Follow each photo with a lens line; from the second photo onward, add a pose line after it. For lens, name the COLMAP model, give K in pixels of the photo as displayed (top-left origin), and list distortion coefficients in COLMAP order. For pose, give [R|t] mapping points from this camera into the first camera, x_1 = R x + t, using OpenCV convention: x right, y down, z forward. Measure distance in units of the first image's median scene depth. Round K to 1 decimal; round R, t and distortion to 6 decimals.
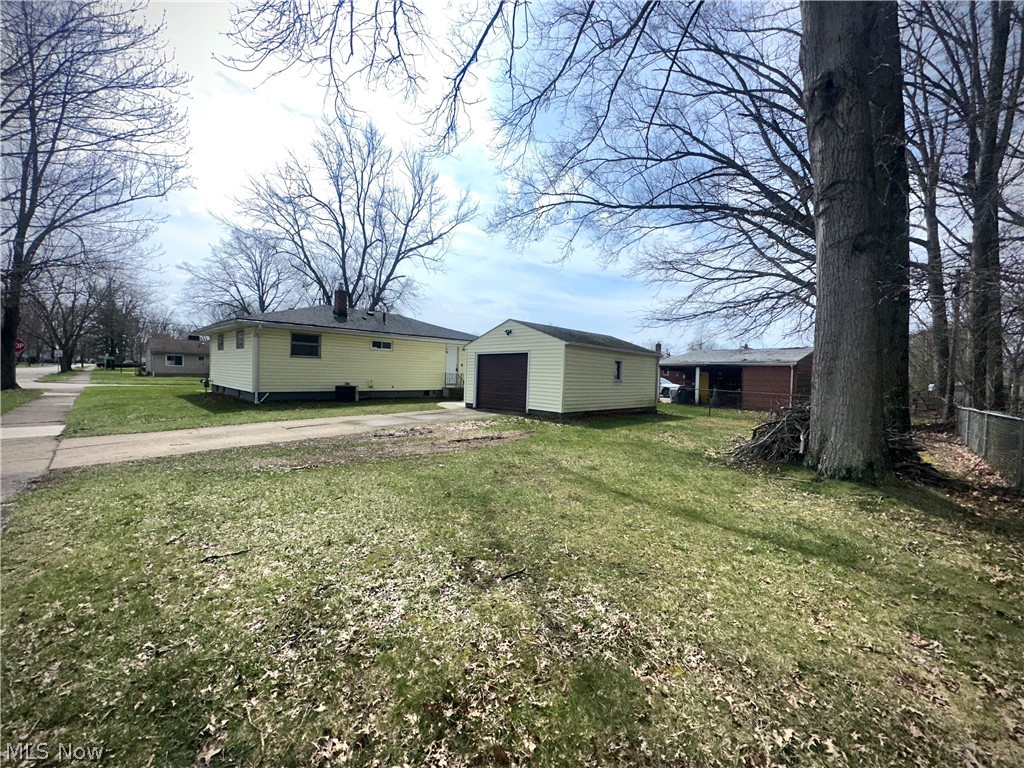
lens RADIAL K [[408.7, 0, 512.0], [0, 408.7, 384.0], [0, 0, 1]] dist [-0.001635, -0.000317]
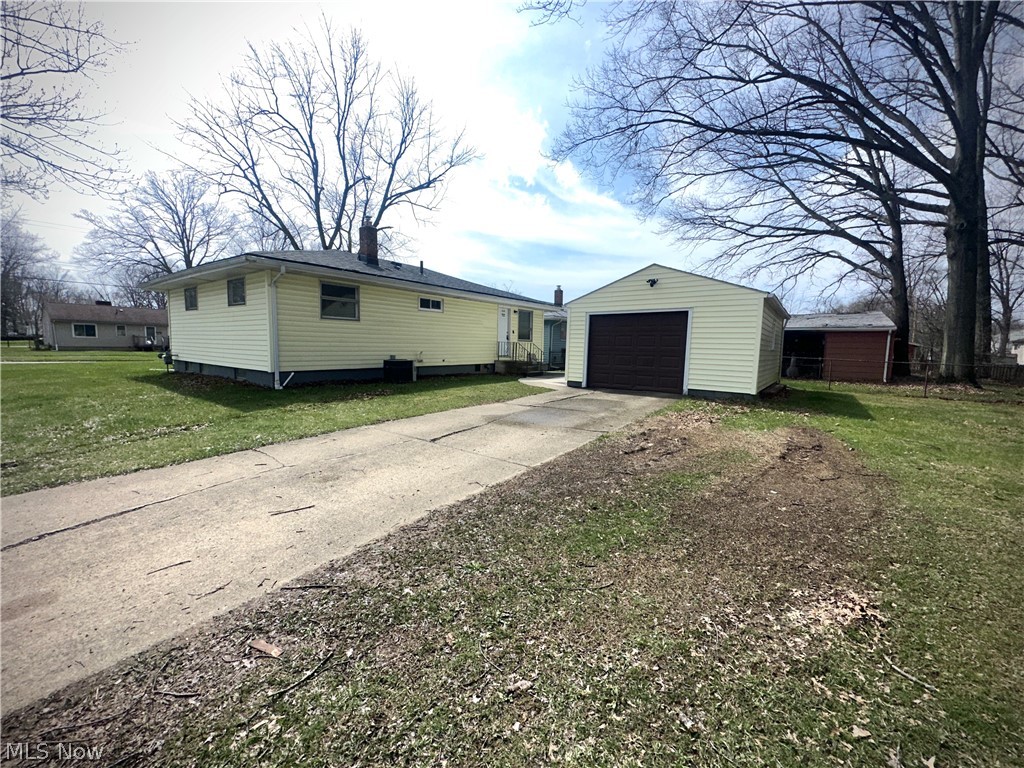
lens RADIAL K [[408.7, 0, 512.0], [0, 408.7, 384.0], [0, 0, 1]] dist [-0.001635, -0.000317]
pose [[0.991254, -0.020830, 0.130311, -0.143257], [0.011471, 0.997327, 0.072162, -0.001354], [-0.131466, -0.070037, 0.988844, 0.125999]]
